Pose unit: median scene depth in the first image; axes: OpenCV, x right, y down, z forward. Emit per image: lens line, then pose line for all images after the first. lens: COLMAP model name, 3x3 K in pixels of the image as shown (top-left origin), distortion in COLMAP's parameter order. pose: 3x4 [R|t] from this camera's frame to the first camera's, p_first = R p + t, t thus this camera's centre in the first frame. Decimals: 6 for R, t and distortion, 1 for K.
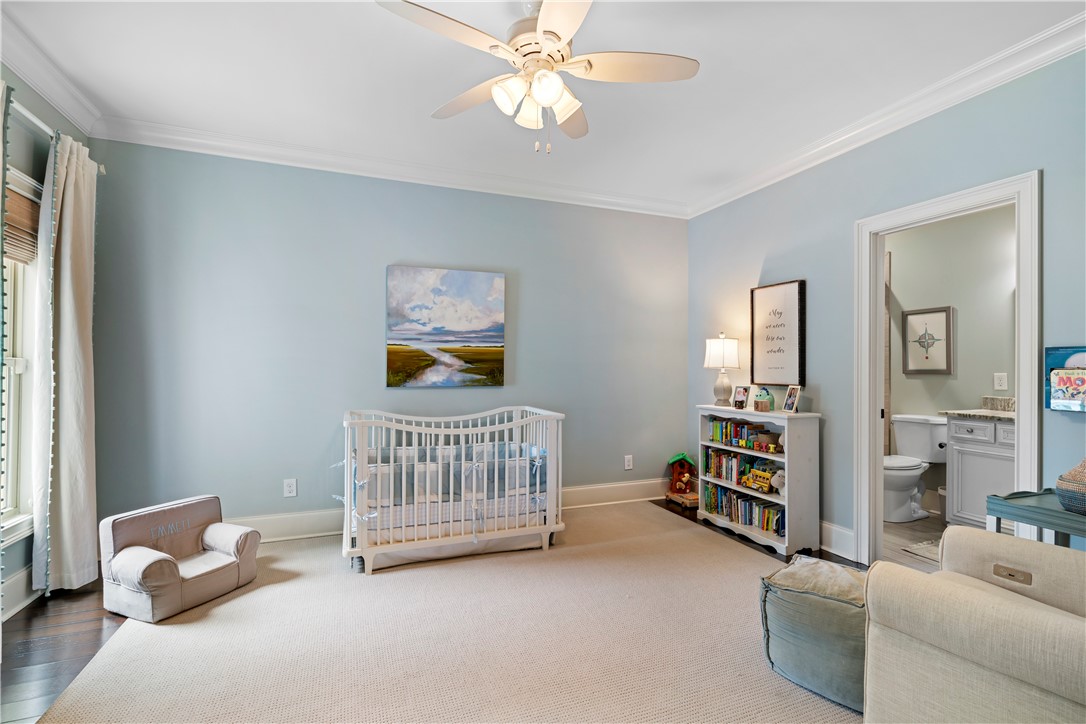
lens RADIAL K [[491.0, 0, 538.7], [0, 491.0, 364.3], [0, 0, 1]] dist [-0.002009, -0.000082]
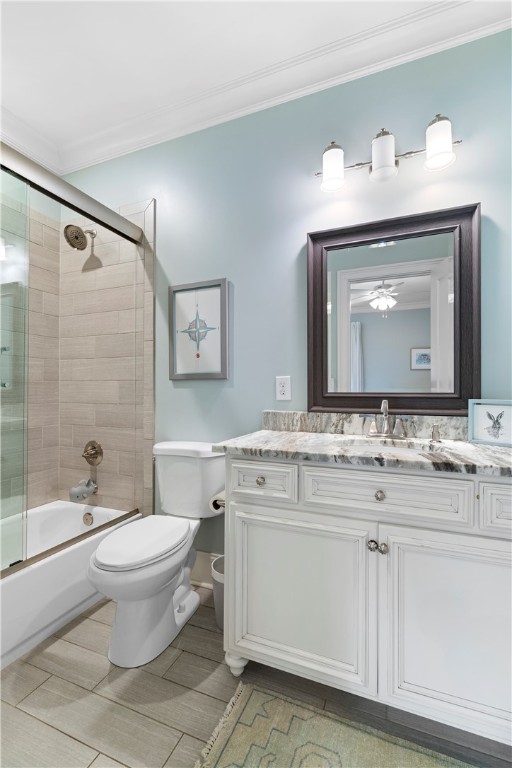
lens RADIAL K [[347.2, 0, 254.6], [0, 347.2, 387.6], [0, 0, 1]] dist [-0.002009, -0.000082]
pose [[0.687249, 0.002883, 0.726416, 0.512708], [-0.001158, 0.999995, -0.002873, 0.032414], [-0.726421, 0.001134, 0.687249, 0.633290]]
